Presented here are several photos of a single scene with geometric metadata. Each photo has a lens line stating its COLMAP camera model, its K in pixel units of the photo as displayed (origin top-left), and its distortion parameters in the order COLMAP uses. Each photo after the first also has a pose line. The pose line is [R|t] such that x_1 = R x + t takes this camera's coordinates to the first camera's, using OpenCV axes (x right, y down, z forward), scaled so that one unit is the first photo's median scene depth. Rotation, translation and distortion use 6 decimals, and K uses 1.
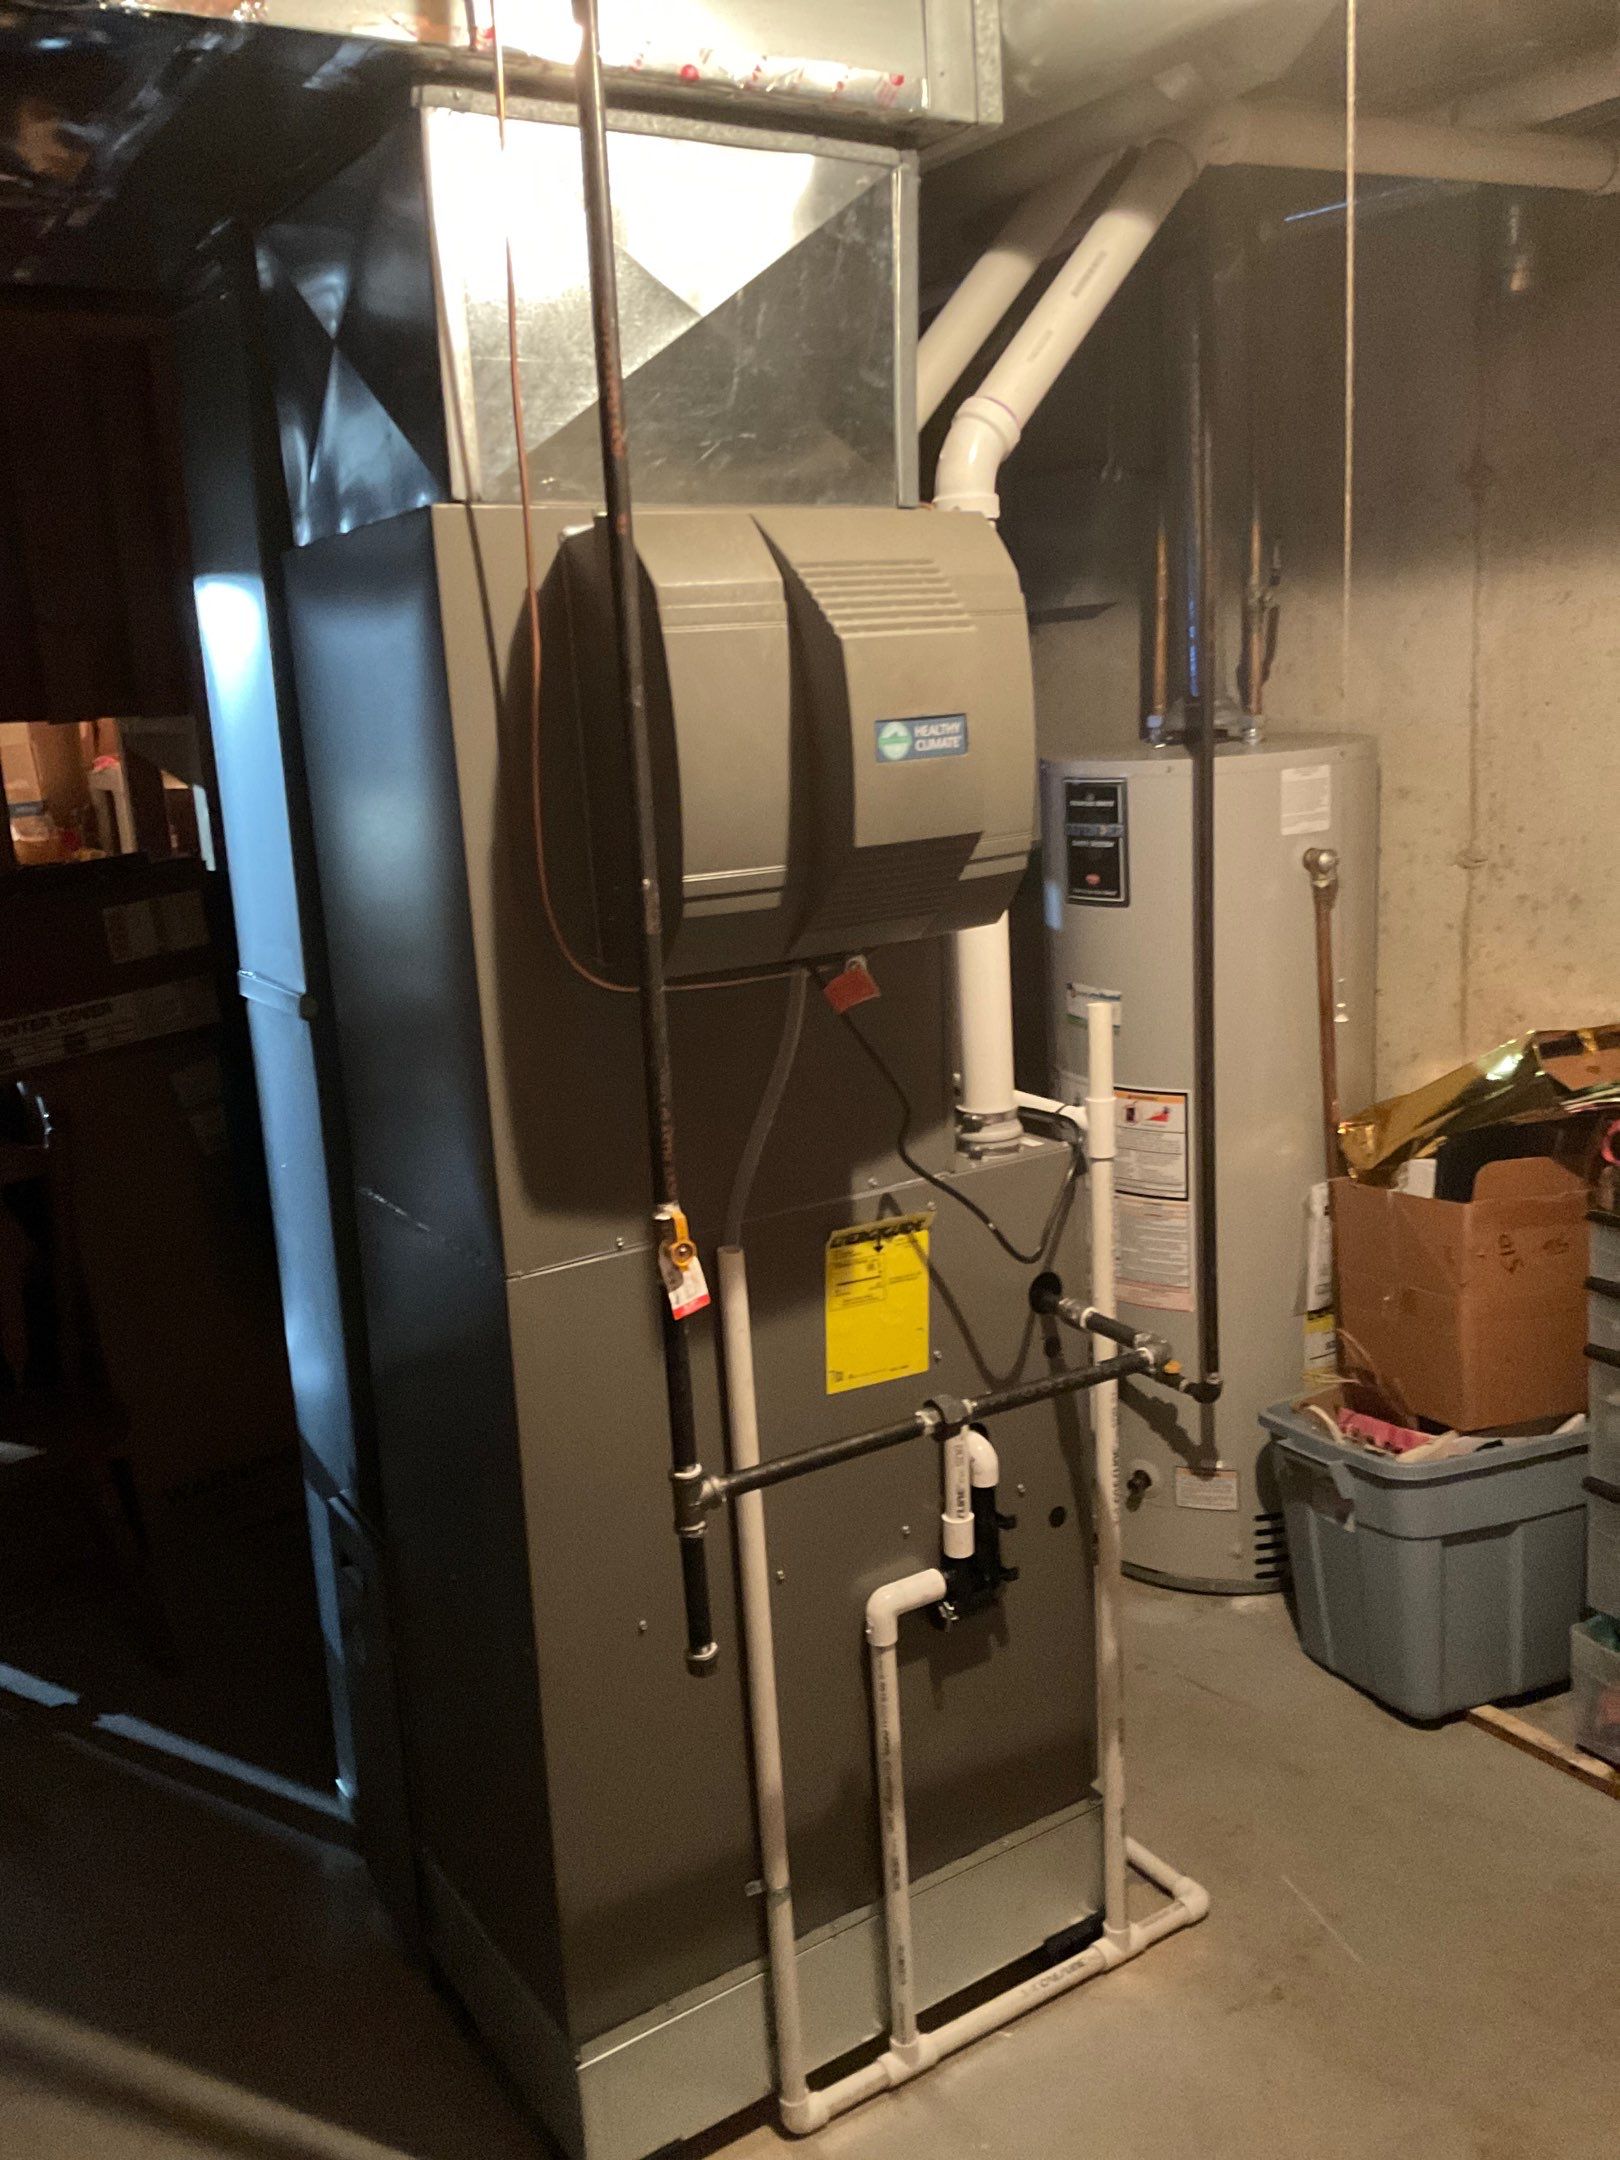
lens RADIAL K [[1807.6, 0, 814.5], [0, 1807.6, 1077.4], [0, 0, 1]] dist [0.075683, -0.111668]
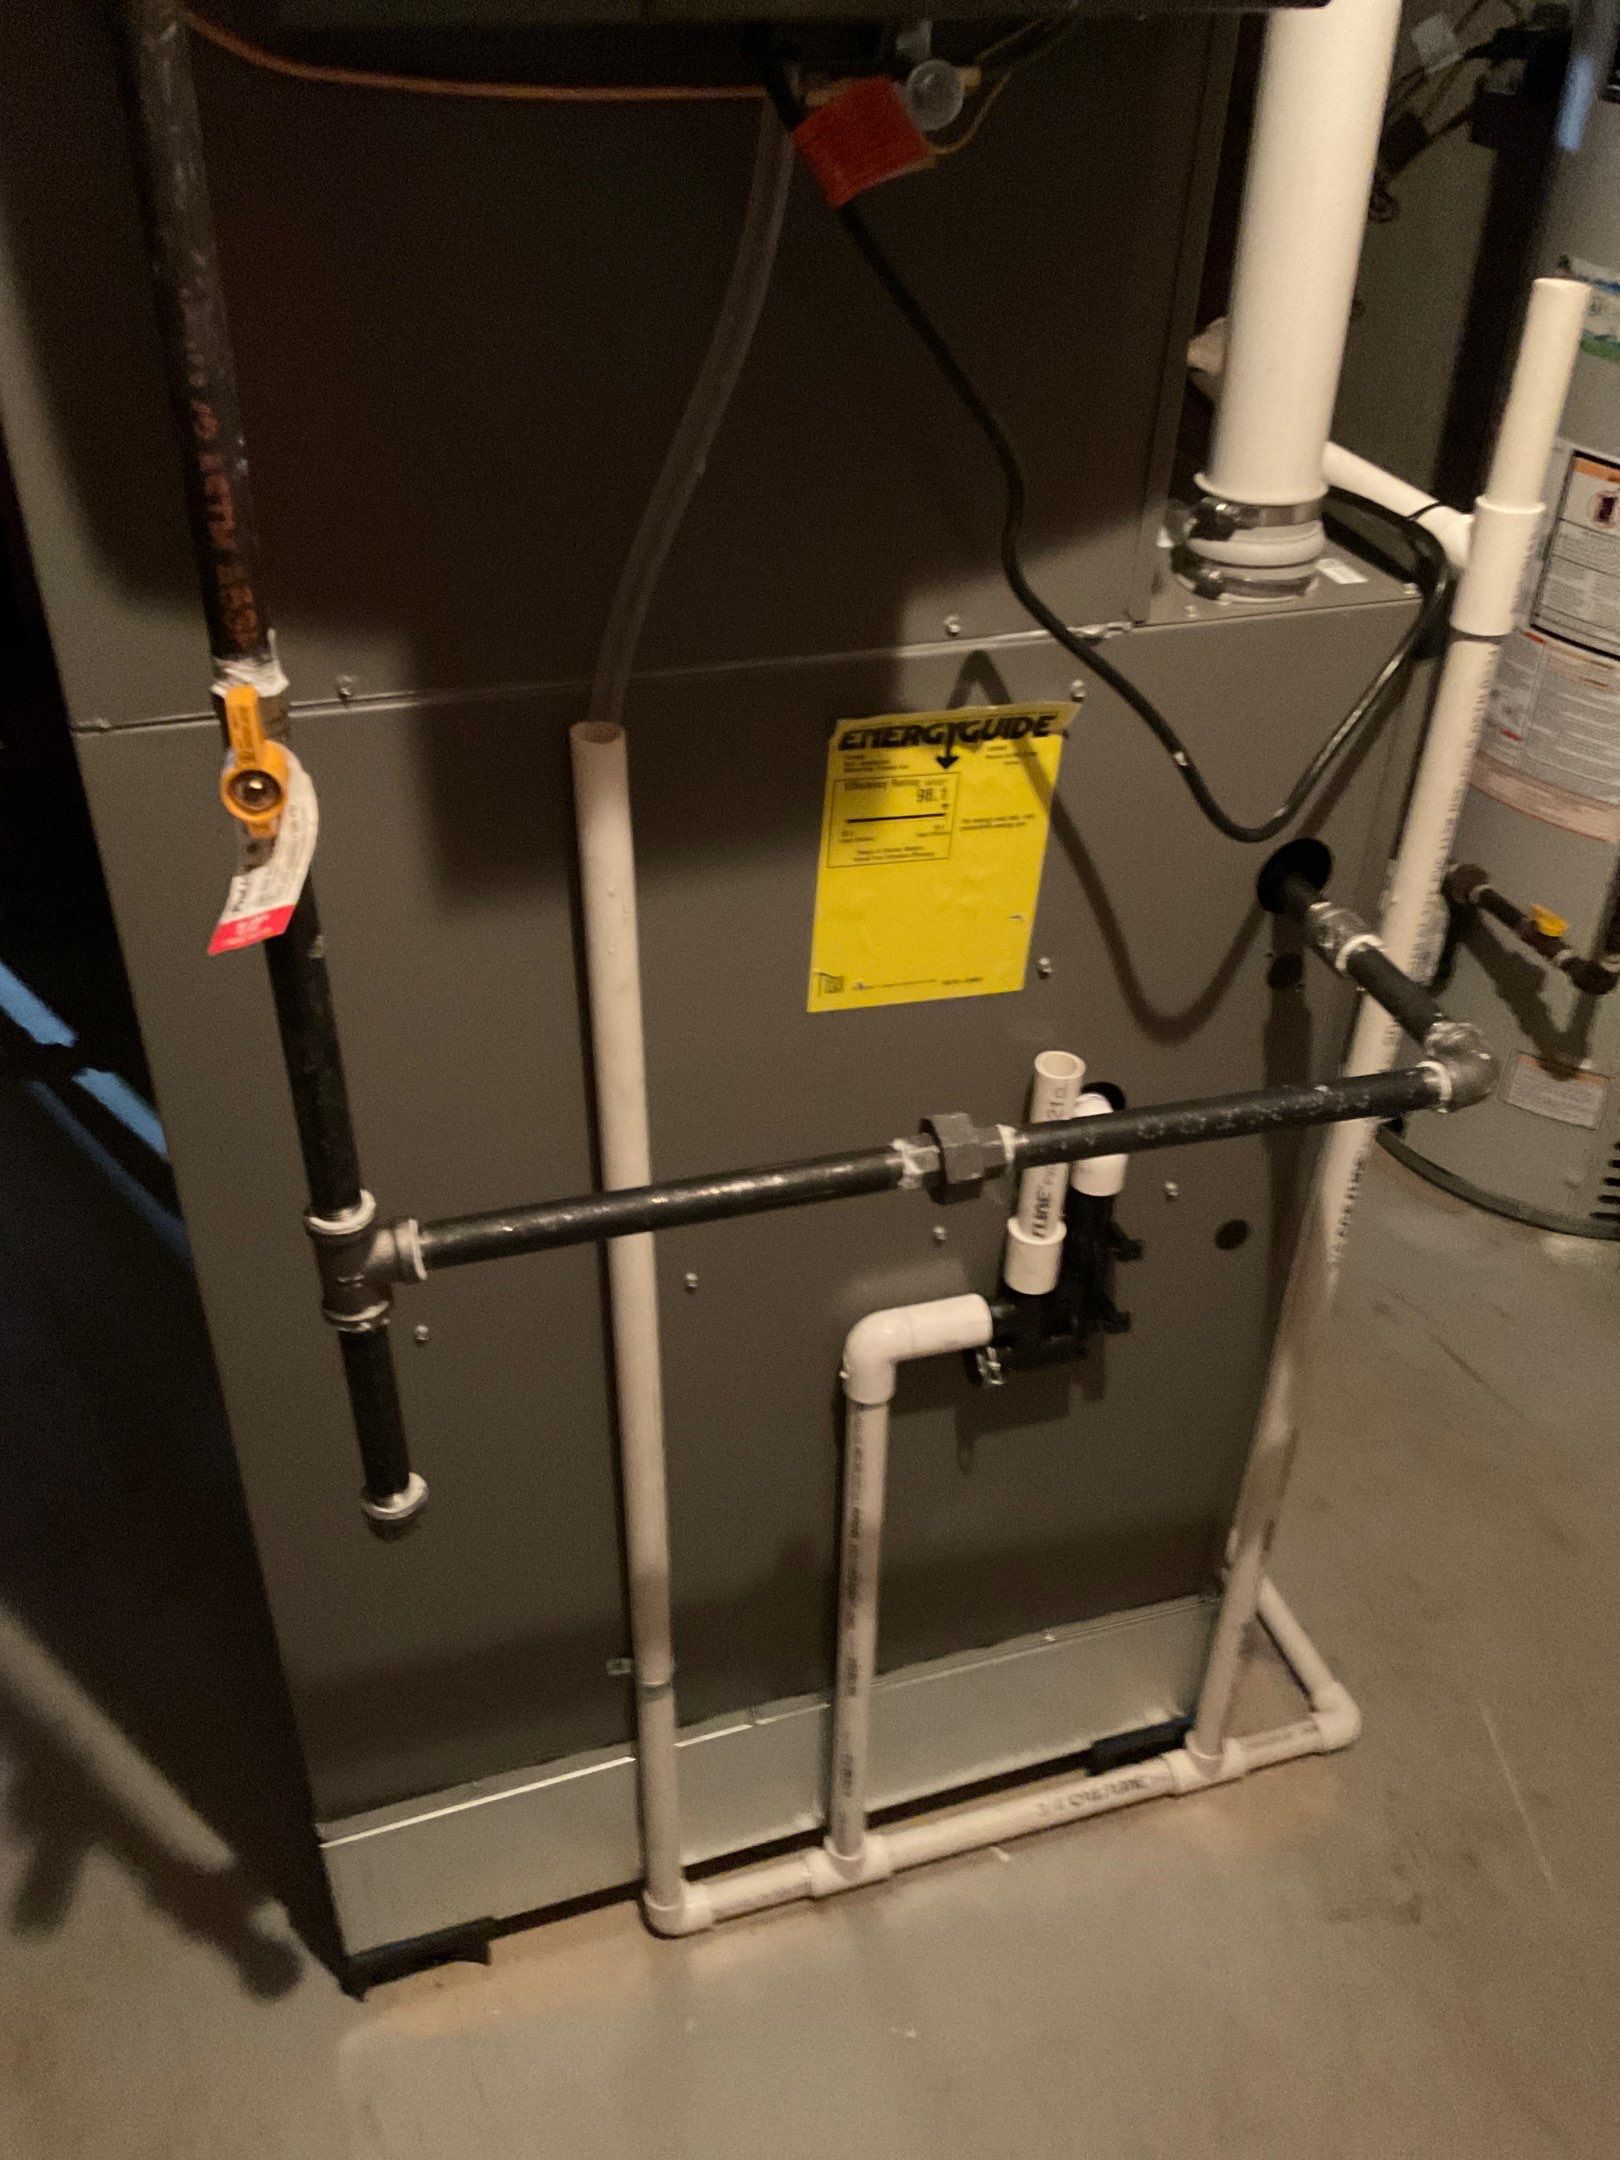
lens RADIAL K [[1807.6, 0, 787.8], [0, 1807.6, 1087.4], [0, 0, 1]] dist [0.075683, -0.111668]
pose [[0.960195, 0.211225, -0.182780, 0.098326], [-0.125397, 0.910668, 0.393649, -0.013896], [0.249600, -0.355060, 0.900906, 0.481182]]
